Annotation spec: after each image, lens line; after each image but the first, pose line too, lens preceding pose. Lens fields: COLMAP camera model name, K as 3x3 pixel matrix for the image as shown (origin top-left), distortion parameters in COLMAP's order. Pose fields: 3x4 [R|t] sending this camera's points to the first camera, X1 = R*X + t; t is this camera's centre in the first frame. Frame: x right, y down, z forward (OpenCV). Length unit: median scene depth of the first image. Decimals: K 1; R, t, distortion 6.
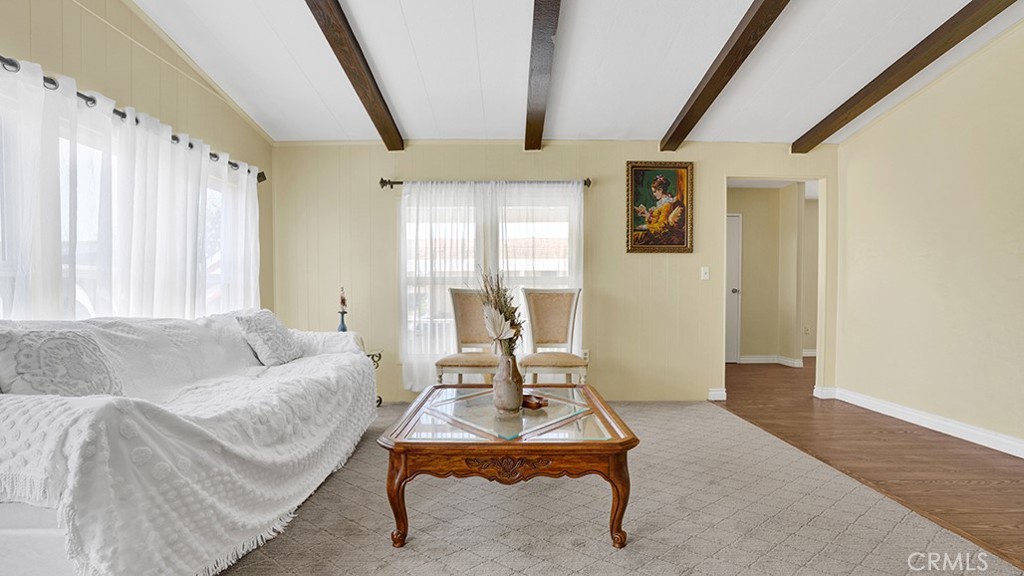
lens RADIAL K [[496.9, 0, 516.6], [0, 496.9, 291.5], [0, 0, 1]] dist [-0.075127, 0.034897]
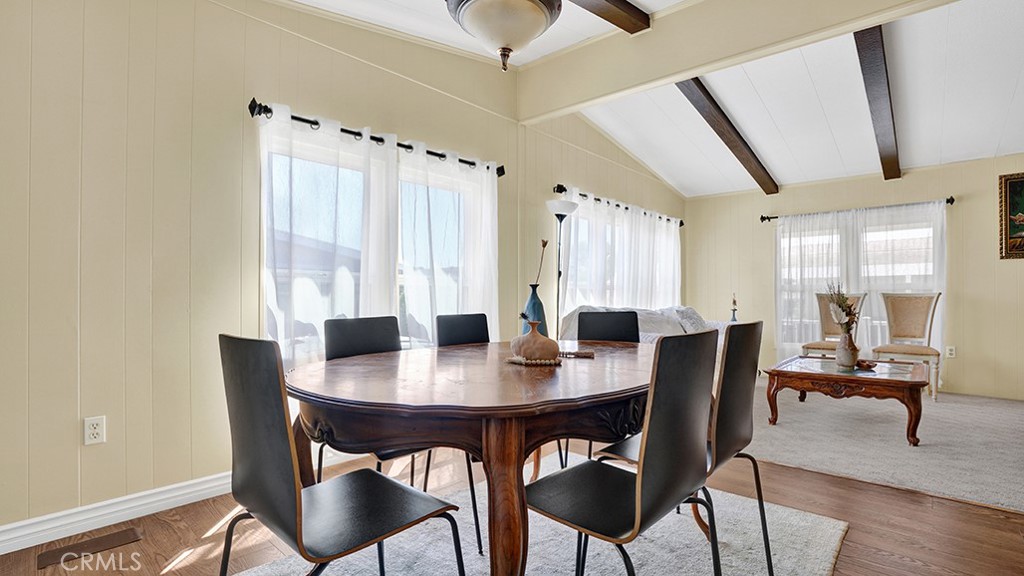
lens RADIAL K [[496.9, 0, 516.6], [0, 496.9, 291.5], [0, 0, 1]] dist [-0.075127, 0.034897]
pose [[0.747423, -0.007702, -0.664304, 0.134378], [-0.001121, 0.999917, -0.012854, 0.007189], [0.664348, 0.010352, 0.747352, -0.534434]]
